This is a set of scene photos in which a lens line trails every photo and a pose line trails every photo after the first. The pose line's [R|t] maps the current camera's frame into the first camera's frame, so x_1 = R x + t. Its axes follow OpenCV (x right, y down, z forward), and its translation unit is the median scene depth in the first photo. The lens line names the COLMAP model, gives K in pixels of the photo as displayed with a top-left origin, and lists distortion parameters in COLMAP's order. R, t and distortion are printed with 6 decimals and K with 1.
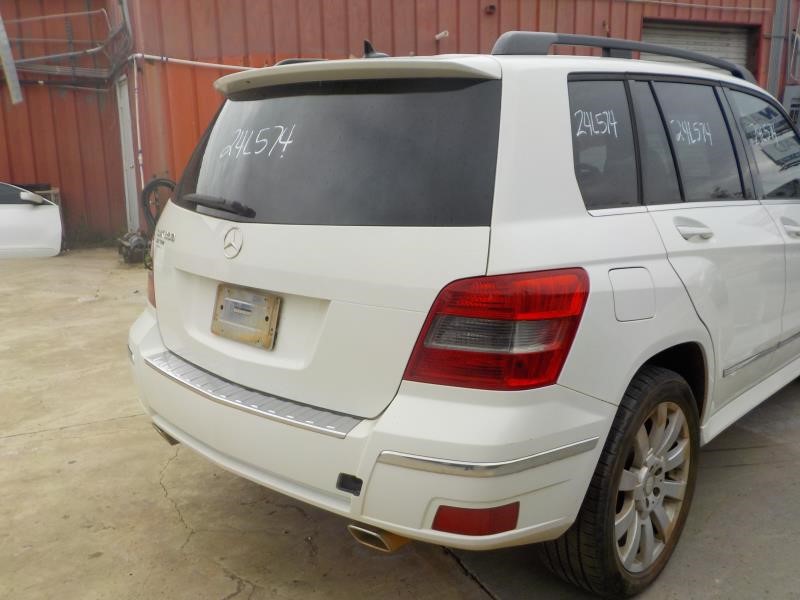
lens RADIAL K [[746.7, 0, 394.9], [0, 746.7, 298.7], [0, 0, 1]] dist [0.026612, 0.006854]
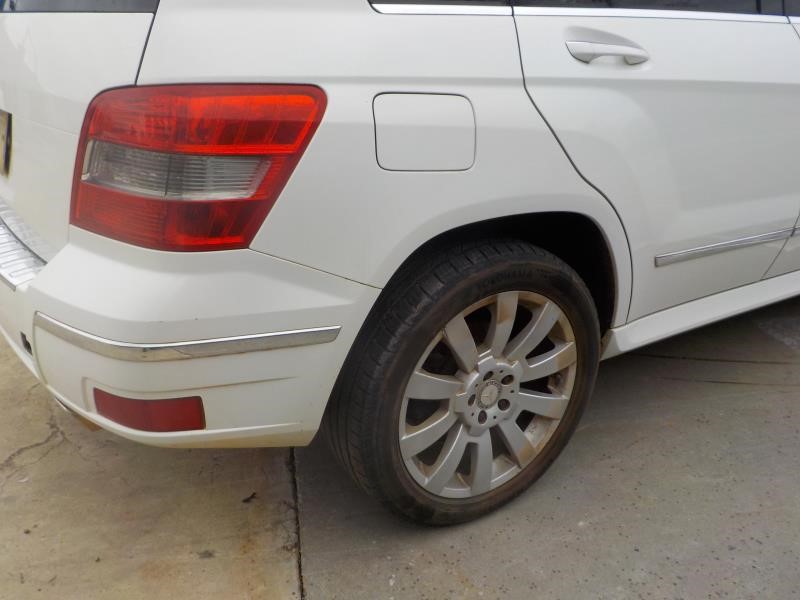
lens RADIAL K [[746.7, 0, 394.9], [0, 746.7, 298.7], [0, 0, 1]] dist [0.026612, 0.006854]
pose [[0.964001, 0.110912, -0.241661, 0.469961], [-0.062378, 0.977819, 0.199947, 0.007261], [0.258478, -0.177675, 0.949537, 0.303964]]
